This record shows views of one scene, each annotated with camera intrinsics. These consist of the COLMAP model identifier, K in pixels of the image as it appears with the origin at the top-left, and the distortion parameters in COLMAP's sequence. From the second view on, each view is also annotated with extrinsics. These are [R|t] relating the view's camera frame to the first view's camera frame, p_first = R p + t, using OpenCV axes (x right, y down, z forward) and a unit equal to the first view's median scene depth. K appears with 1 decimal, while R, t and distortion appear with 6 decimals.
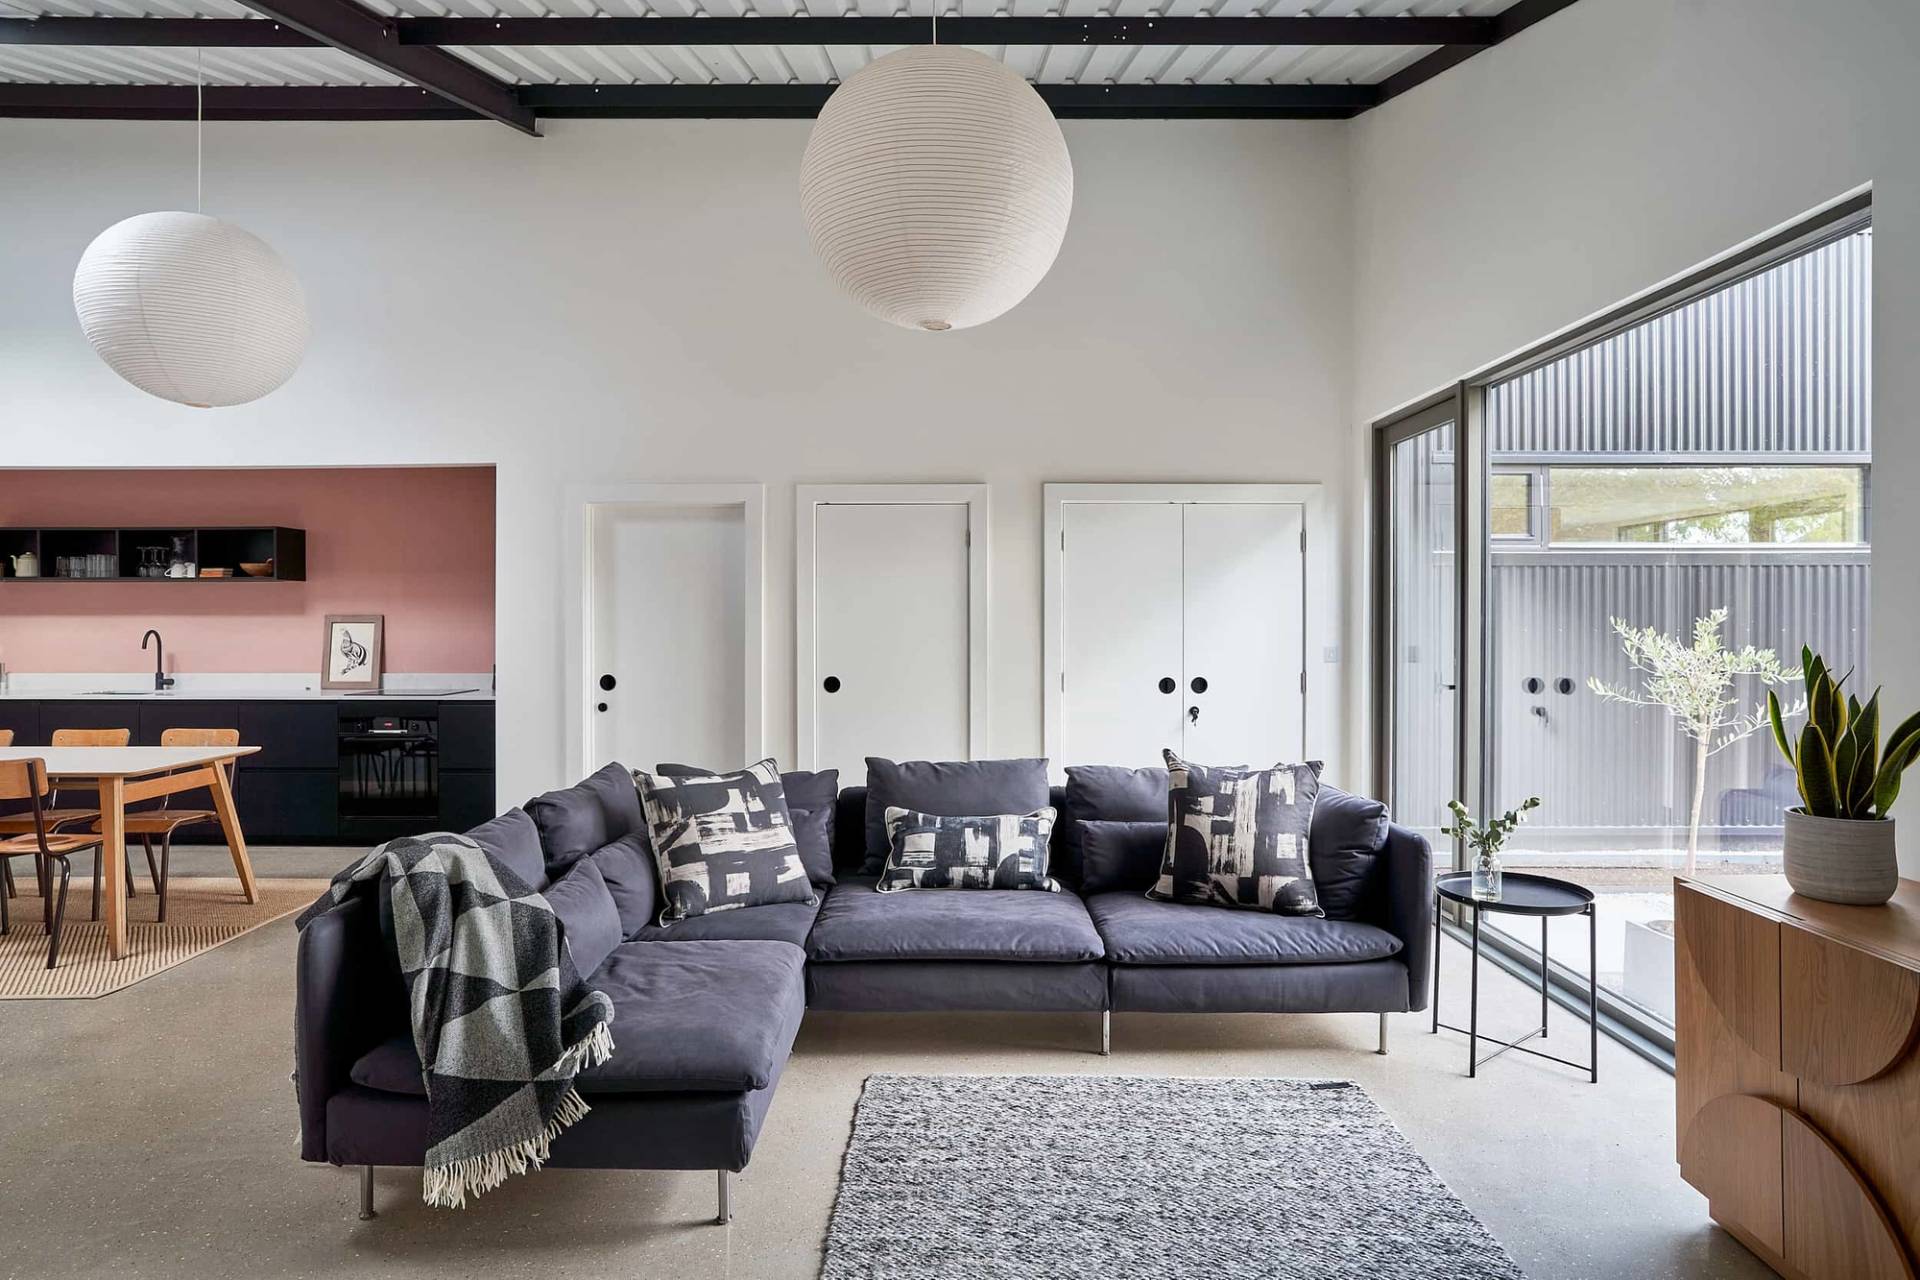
lens RADIAL K [[1134.9, 0, 955.8], [0, 1134.9, 623.9], [0, 0, 1]] dist [-0.003163, 0.015232]
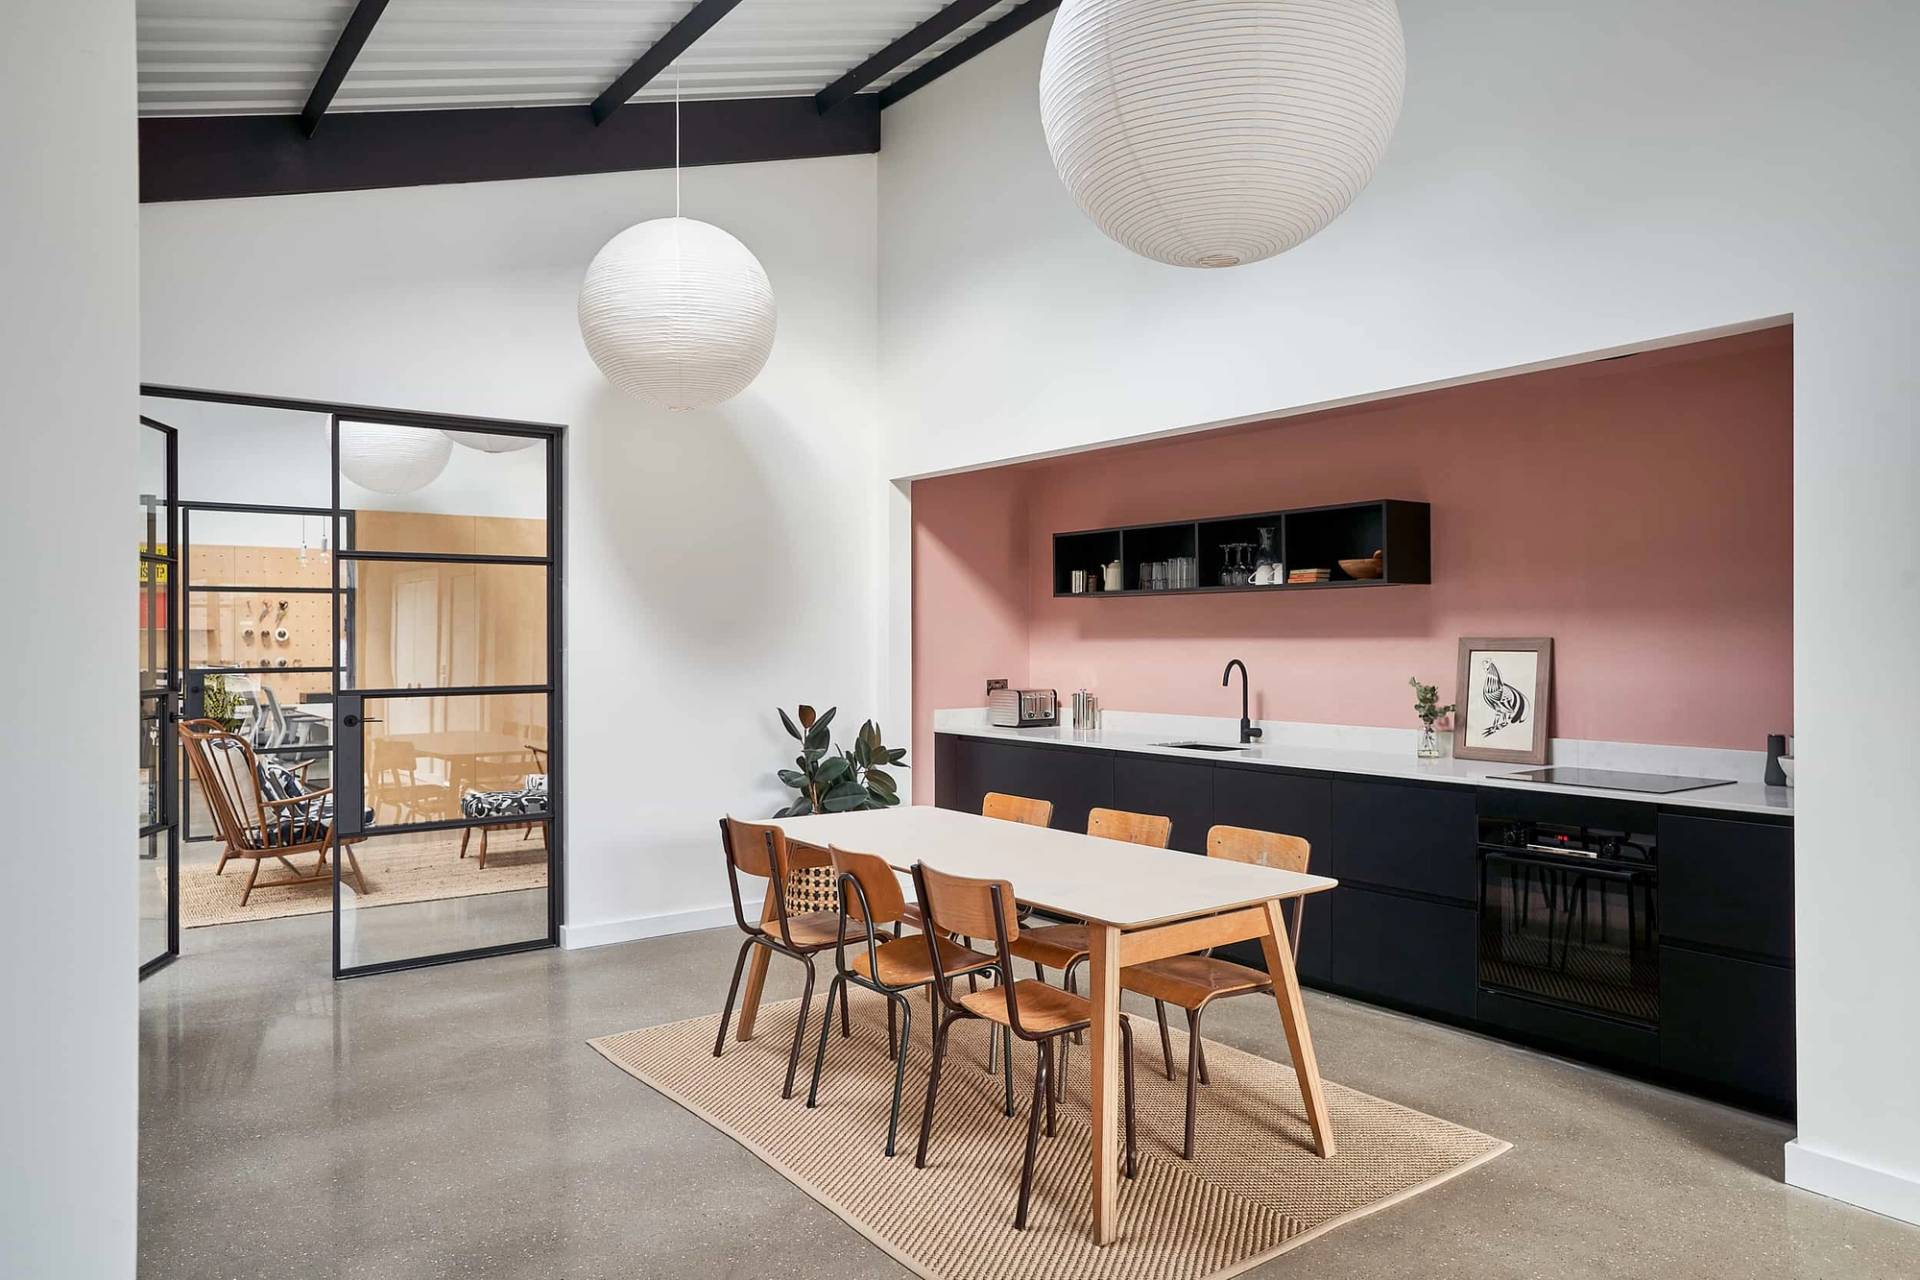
lens RADIAL K [[1296.4, 0, 960.0], [0, 1296.4, 640.0], [0, 0, 1]] dist [0.024248, 0.005161]
pose [[0.626368, -0.000246, -0.779528, -0.177392], [0.003172, 0.999992, 0.002234, -0.009244], [0.779521, -0.003872, 0.626364, 0.351944]]
